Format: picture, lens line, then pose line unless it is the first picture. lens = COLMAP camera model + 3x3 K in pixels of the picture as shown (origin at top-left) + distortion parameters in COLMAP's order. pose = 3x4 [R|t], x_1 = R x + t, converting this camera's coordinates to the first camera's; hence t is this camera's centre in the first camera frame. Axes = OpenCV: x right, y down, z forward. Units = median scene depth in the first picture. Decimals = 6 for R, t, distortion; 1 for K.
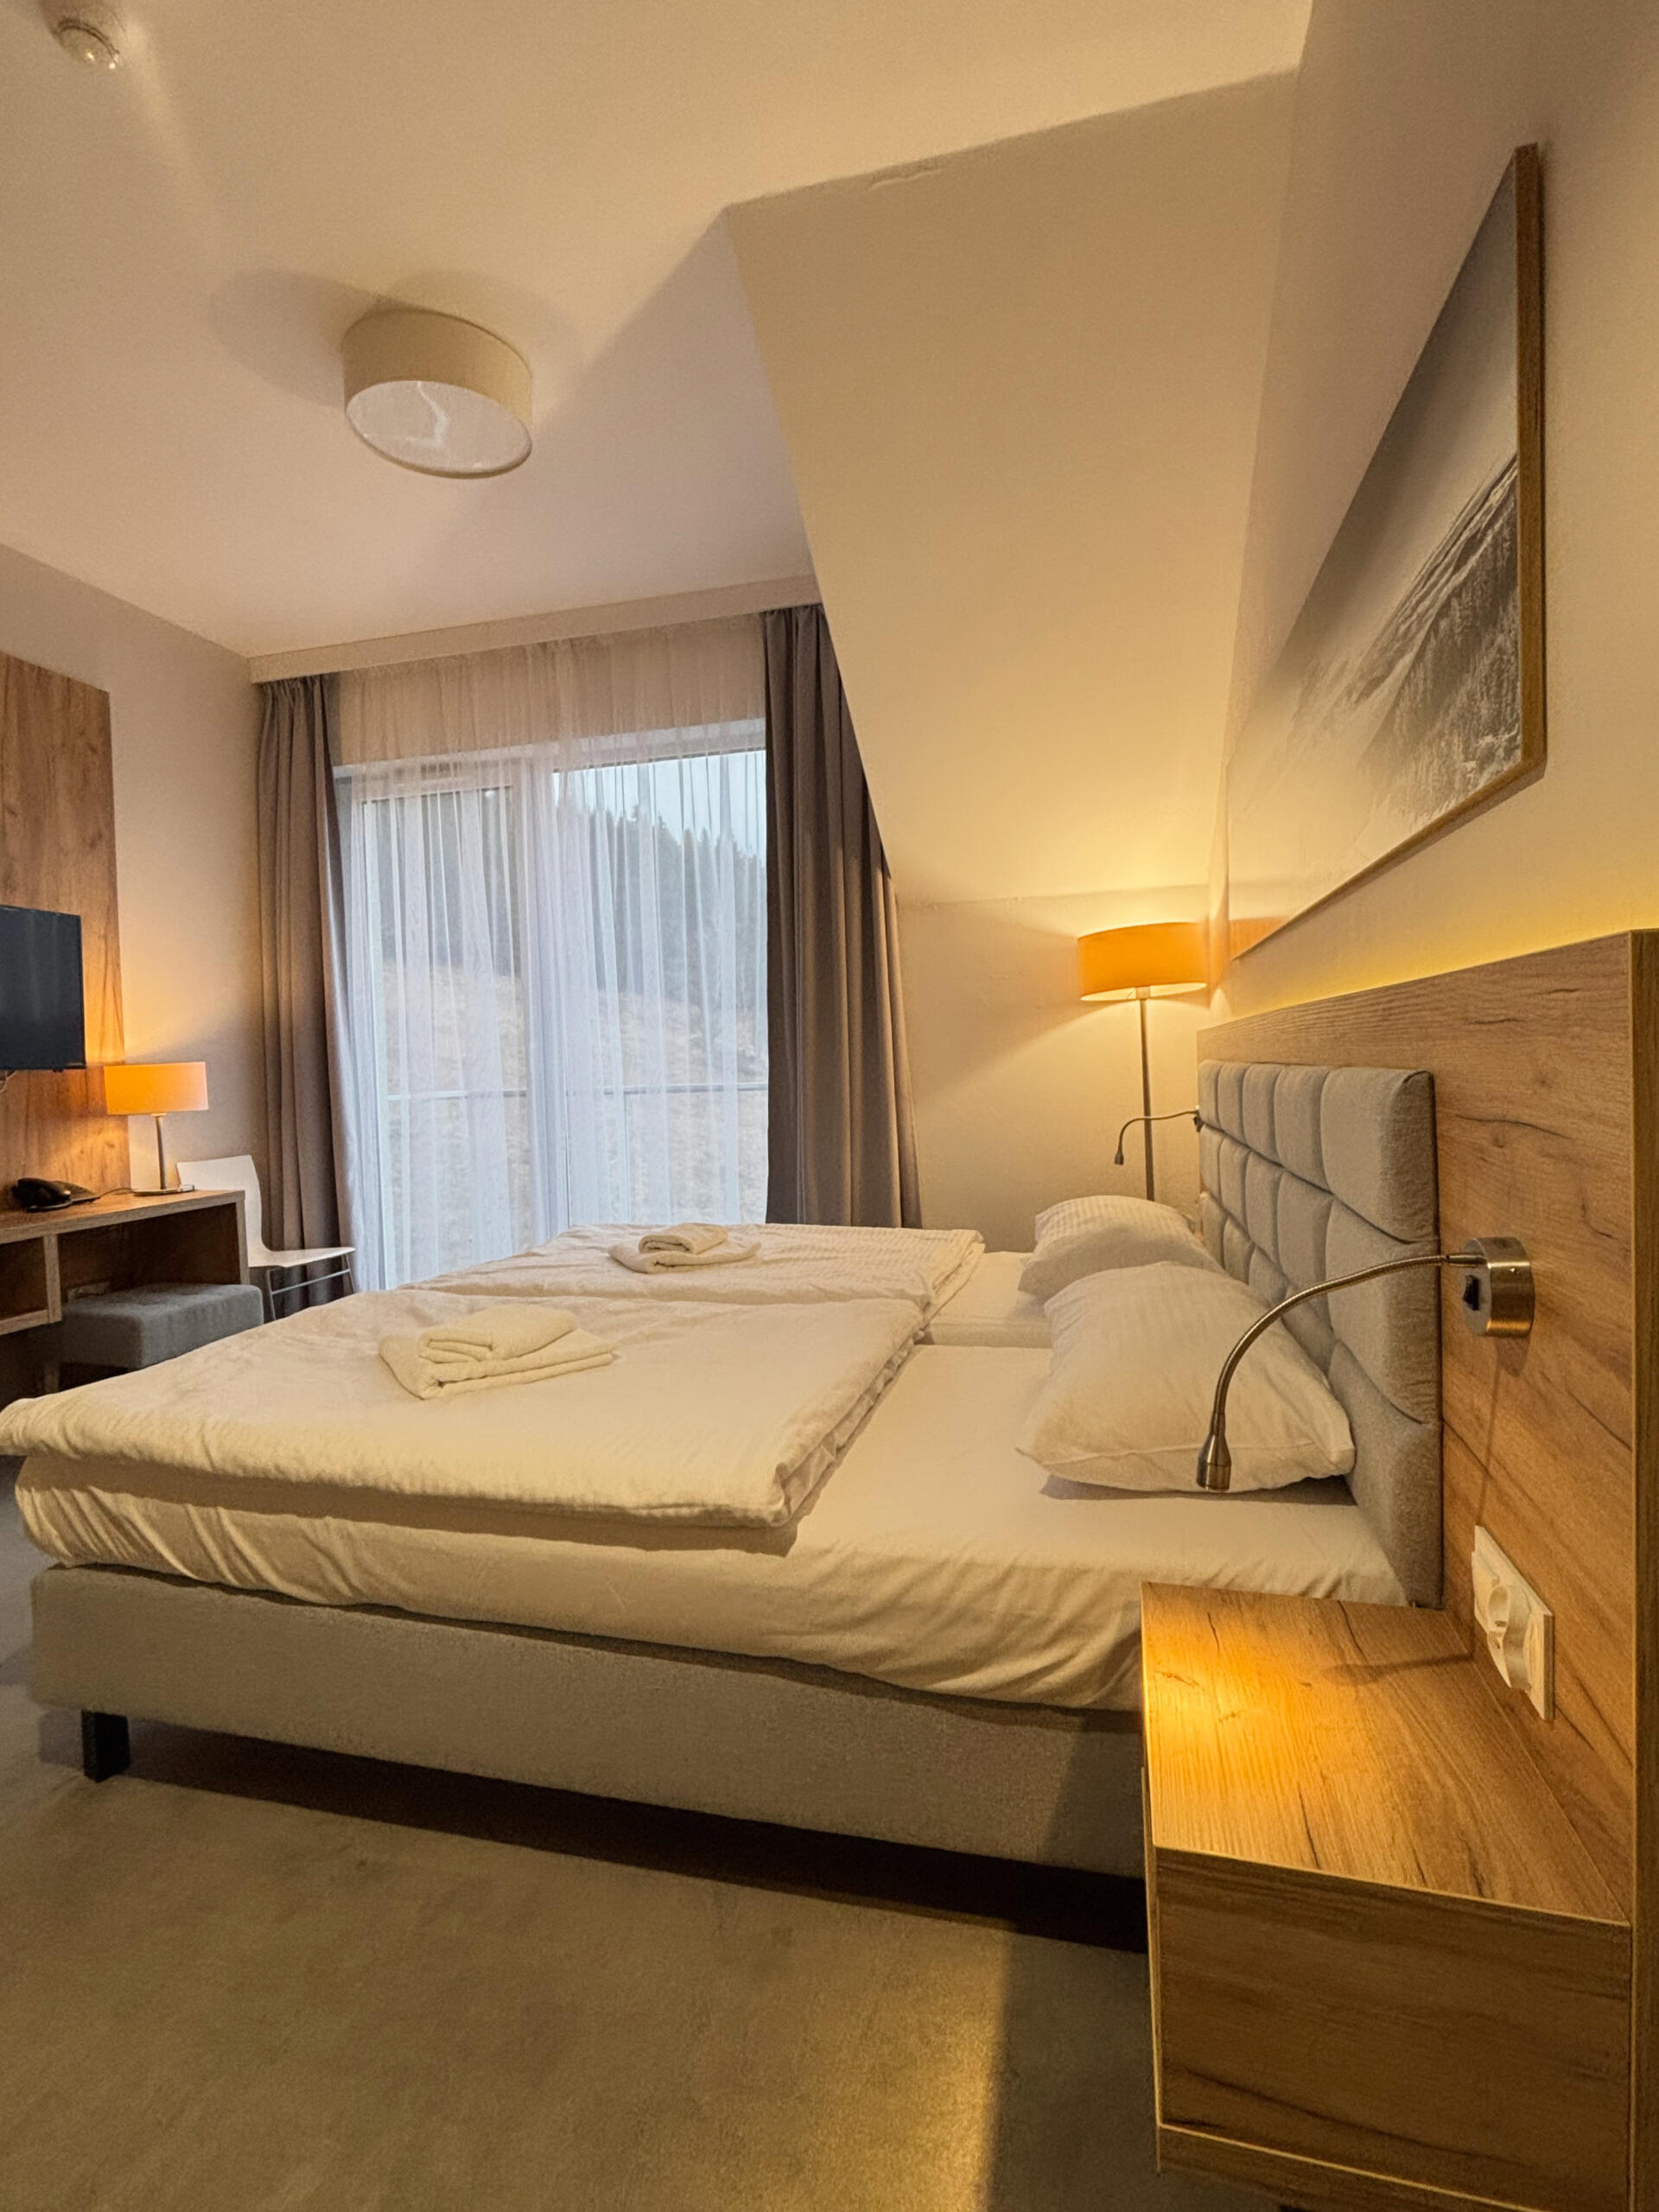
lens RADIAL K [[1024.6, 0, 829.5], [0, 1024.6, 1106.0], [0, 0, 1]] dist [-0.013899, 0.016012]
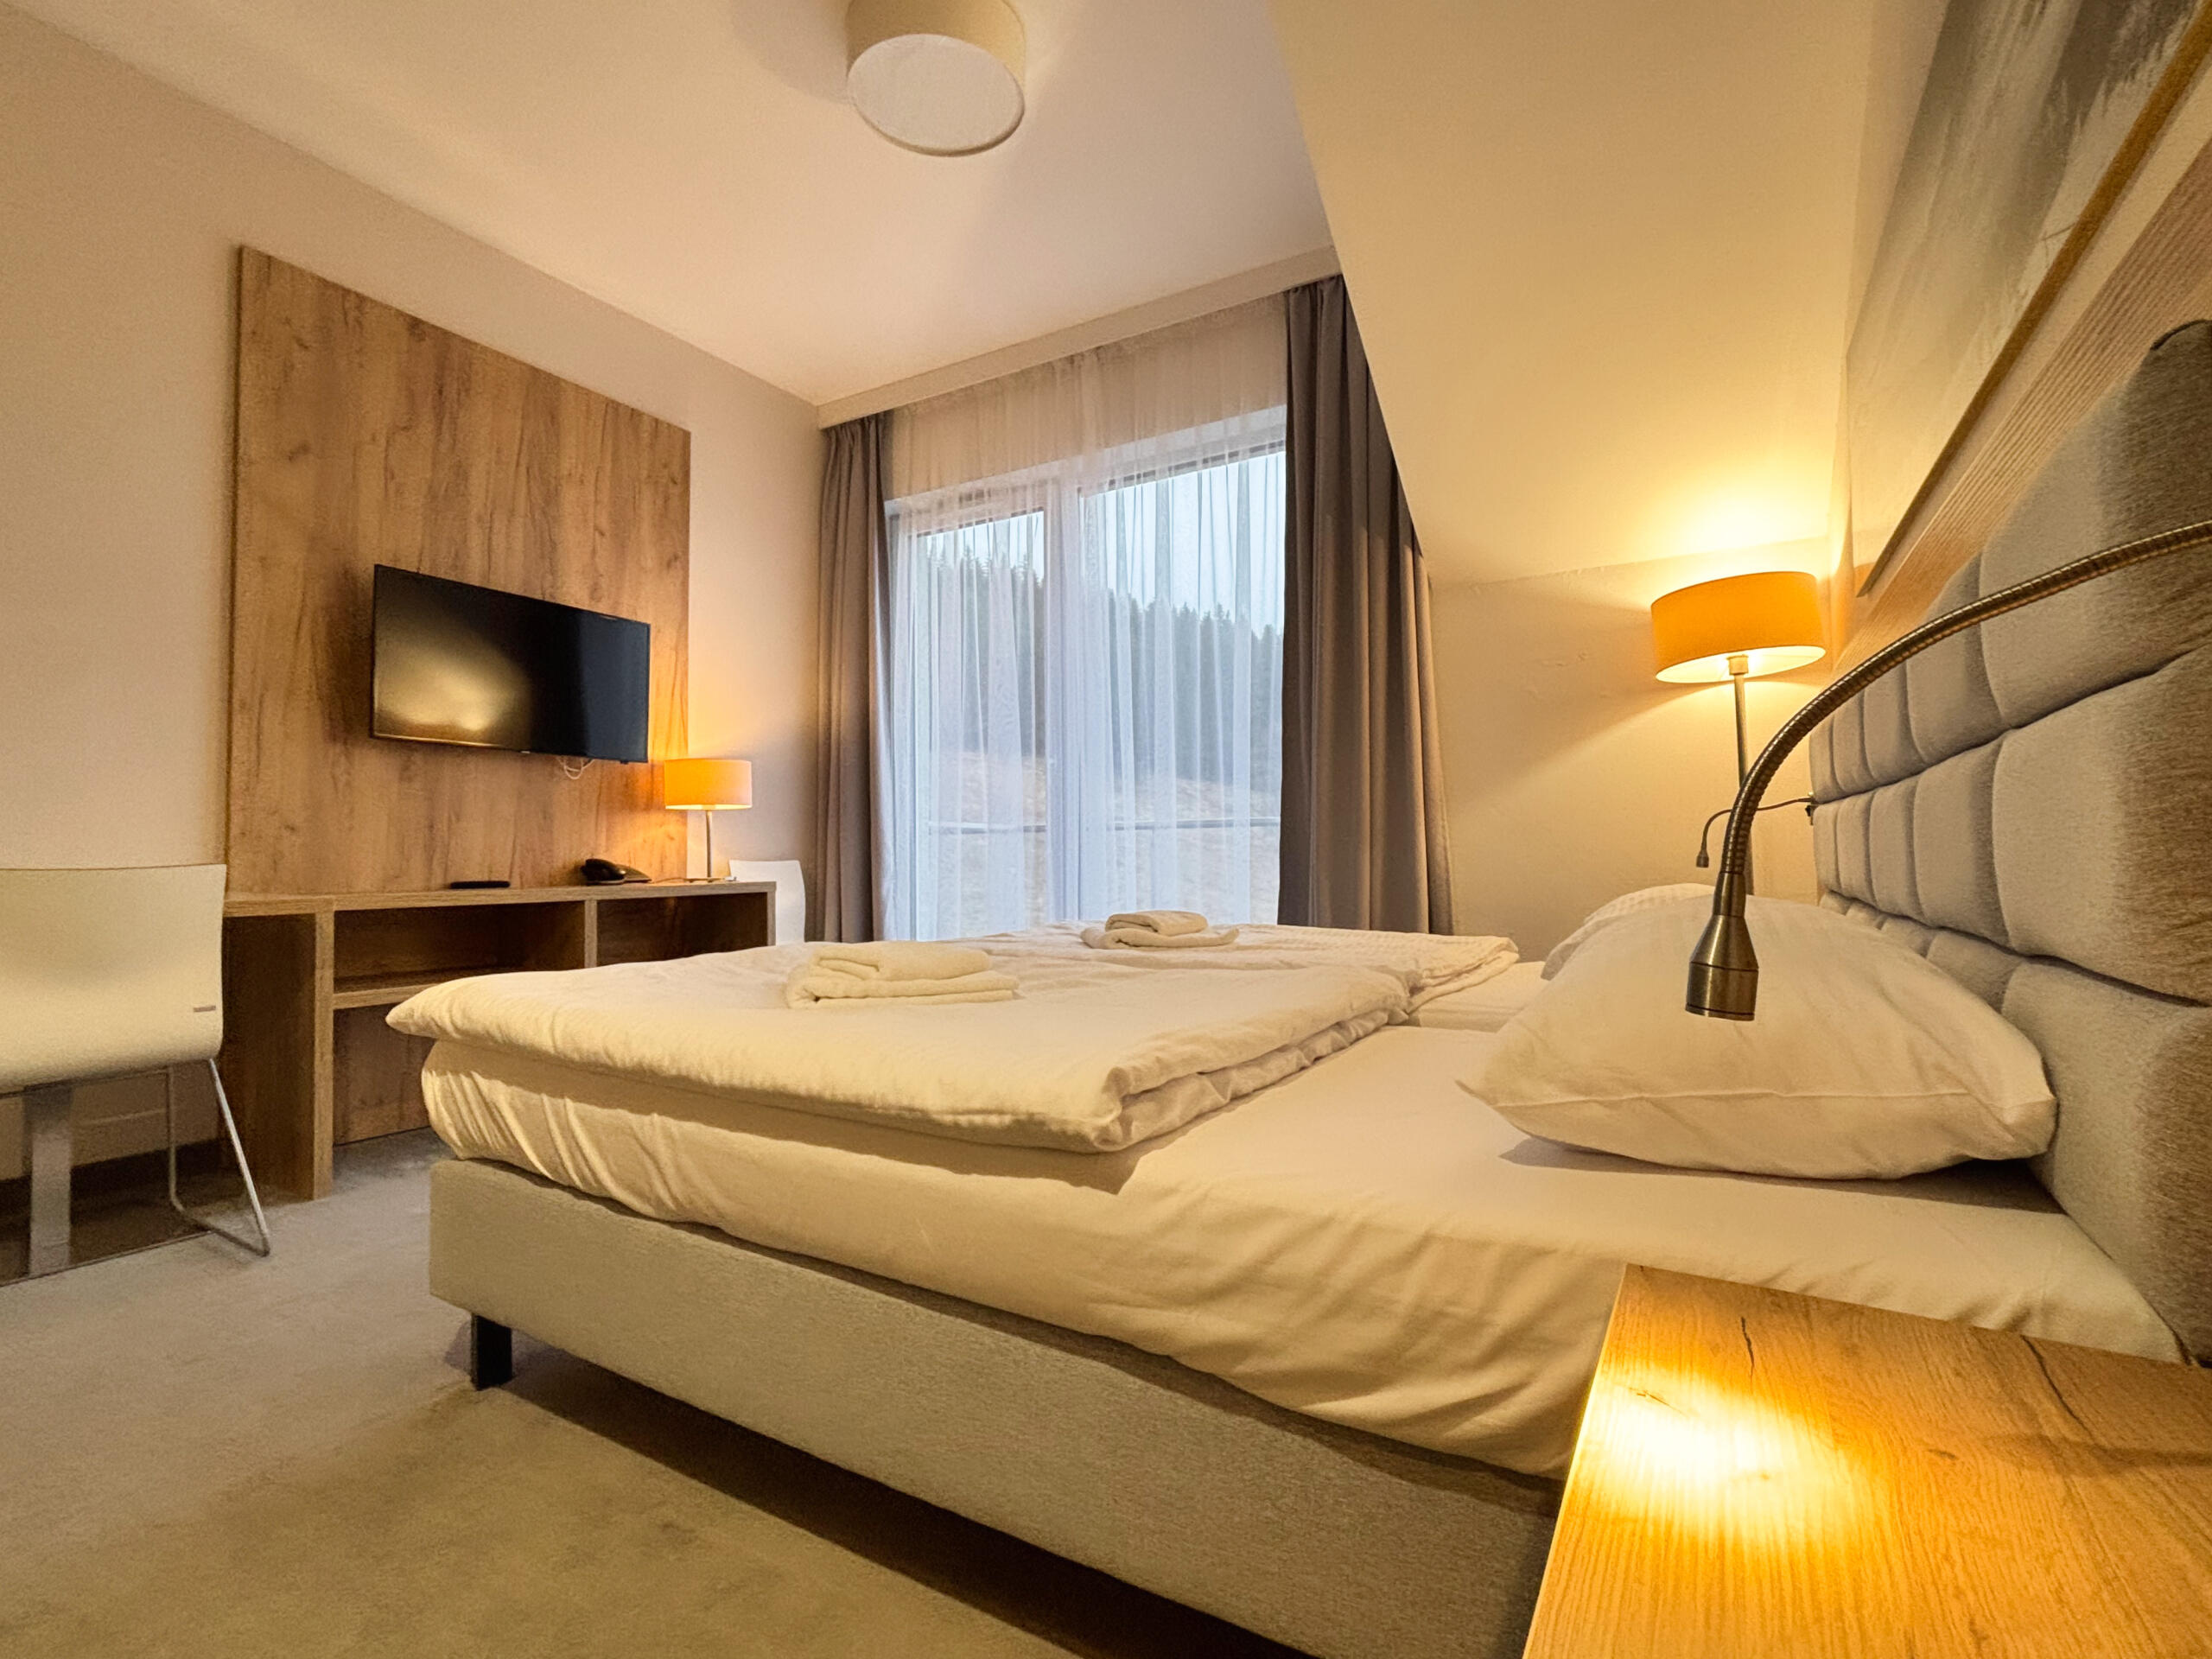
lens RADIAL K [[1000.6, 0, 1127.2], [0, 1000.6, 834.4], [0, 0, 1]] dist [0.004885, 0.000754]
pose [[0.963300, 0.014592, -0.268030, 0.131258], [-0.028926, 0.998350, -0.049606, 0.186633], [0.266864, 0.055539, 0.962133, 0.252349]]
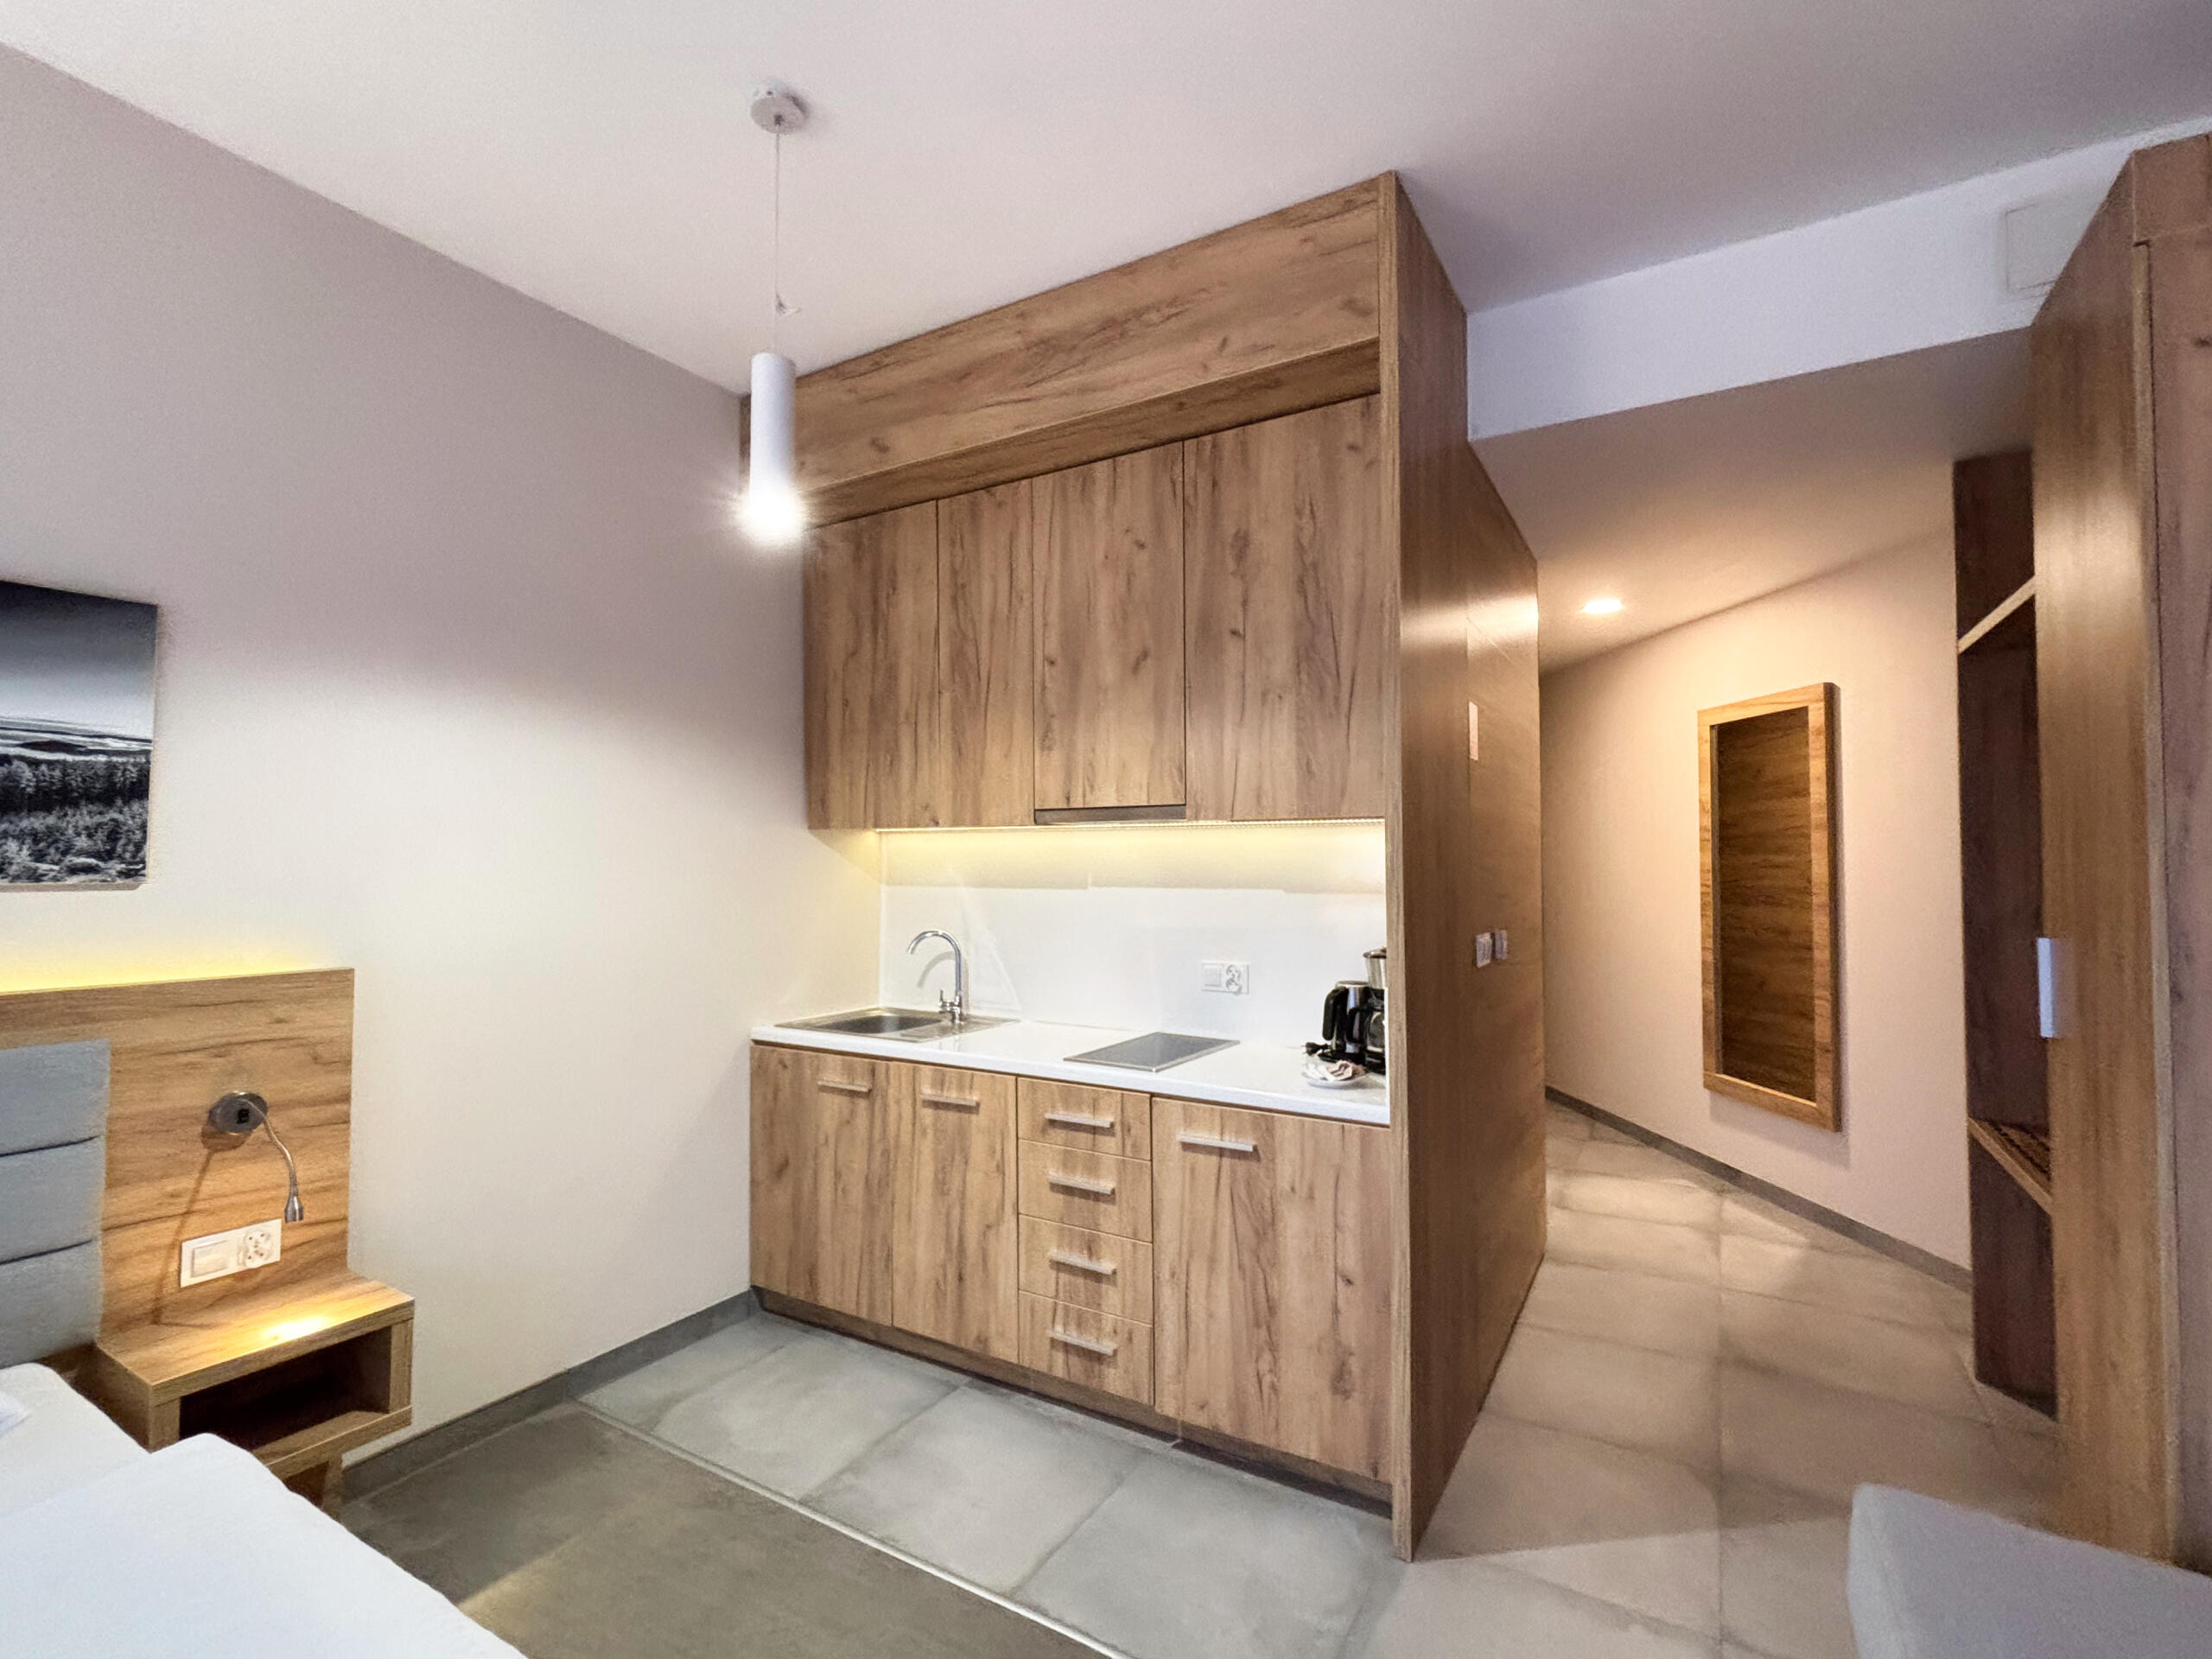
lens RADIAL K [[1024.6, 0, 1106.0], [0, 1024.6, 829.5], [0, 0, 1]] dist [-0.013899, 0.016012]
pose [[-0.963609, 0.034871, 0.265031, -1.130395], [0.034980, 0.999379, -0.004308, -0.229297], [-0.265017, 0.005120, -0.964230, 1.571014]]
